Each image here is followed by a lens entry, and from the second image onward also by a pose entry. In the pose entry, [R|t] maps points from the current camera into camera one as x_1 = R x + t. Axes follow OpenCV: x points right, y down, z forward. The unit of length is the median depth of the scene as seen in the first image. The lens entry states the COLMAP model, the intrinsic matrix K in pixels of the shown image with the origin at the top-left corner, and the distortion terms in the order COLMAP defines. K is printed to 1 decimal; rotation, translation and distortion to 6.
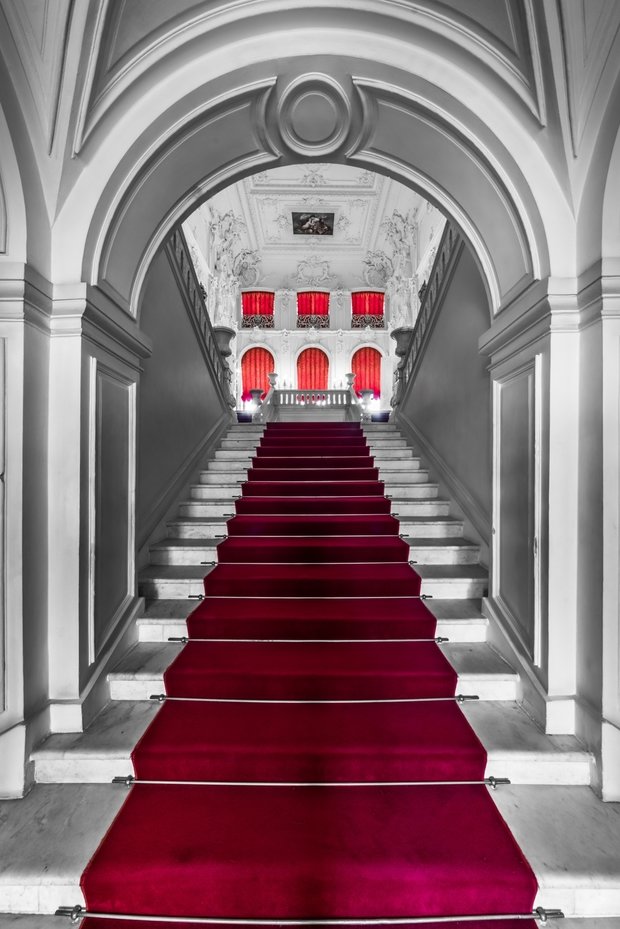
lens RADIAL K [[329.4, 0, 314.4], [0, 329.4, 479.0], [0, 0, 1]] dist [-0.001211, 0.000584]
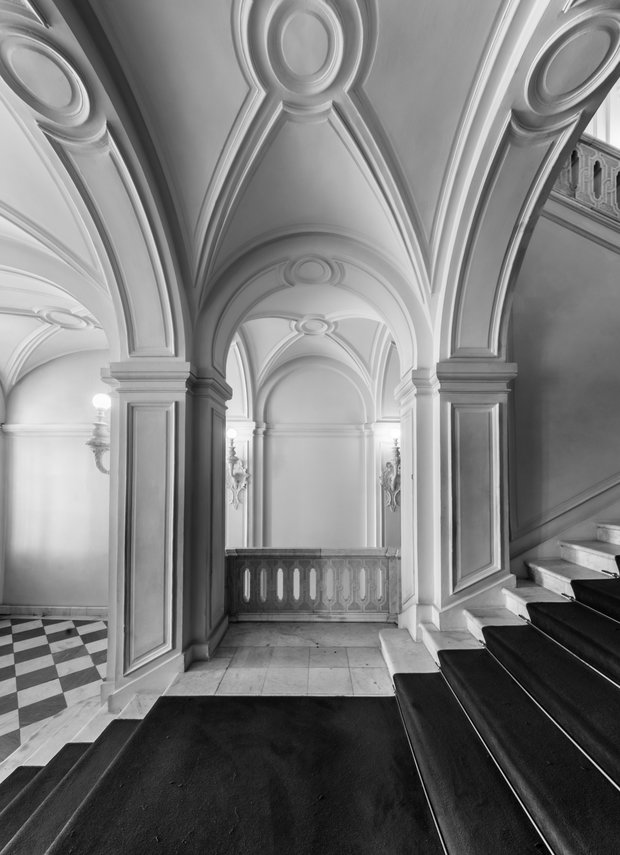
lens RADIAL K [[309.7, 0, 314.5], [0, 309.7, 452.2], [0, 0, 1]] dist [0.002445, -0.000805]
pose [[-0.007026, -0.022750, -0.999717, 0.692978], [0.001755, 0.999739, -0.022763, -0.076571], [0.999974, -0.001915, -0.006985, 0.295865]]
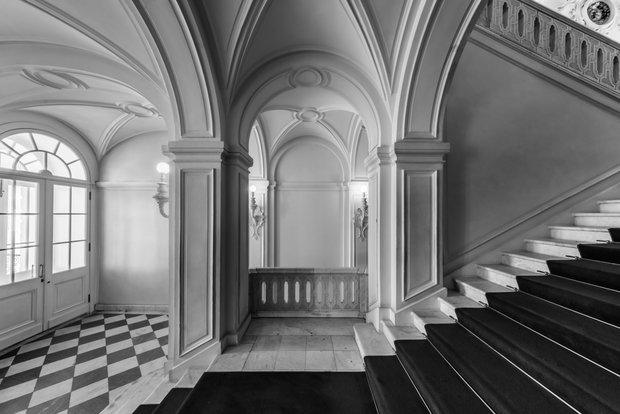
lens RADIAL K [[219.8, 0, 313.4], [0, 219.8, 212.4], [0, 0, 1]] dist [-0.001211, 0.000584]
pose [[-0.000448, -0.005367, -0.999985, 0.730393], [-0.000178, 0.999986, -0.005367, -0.048356], [1.000000, 0.000176, -0.000449, 0.306902]]
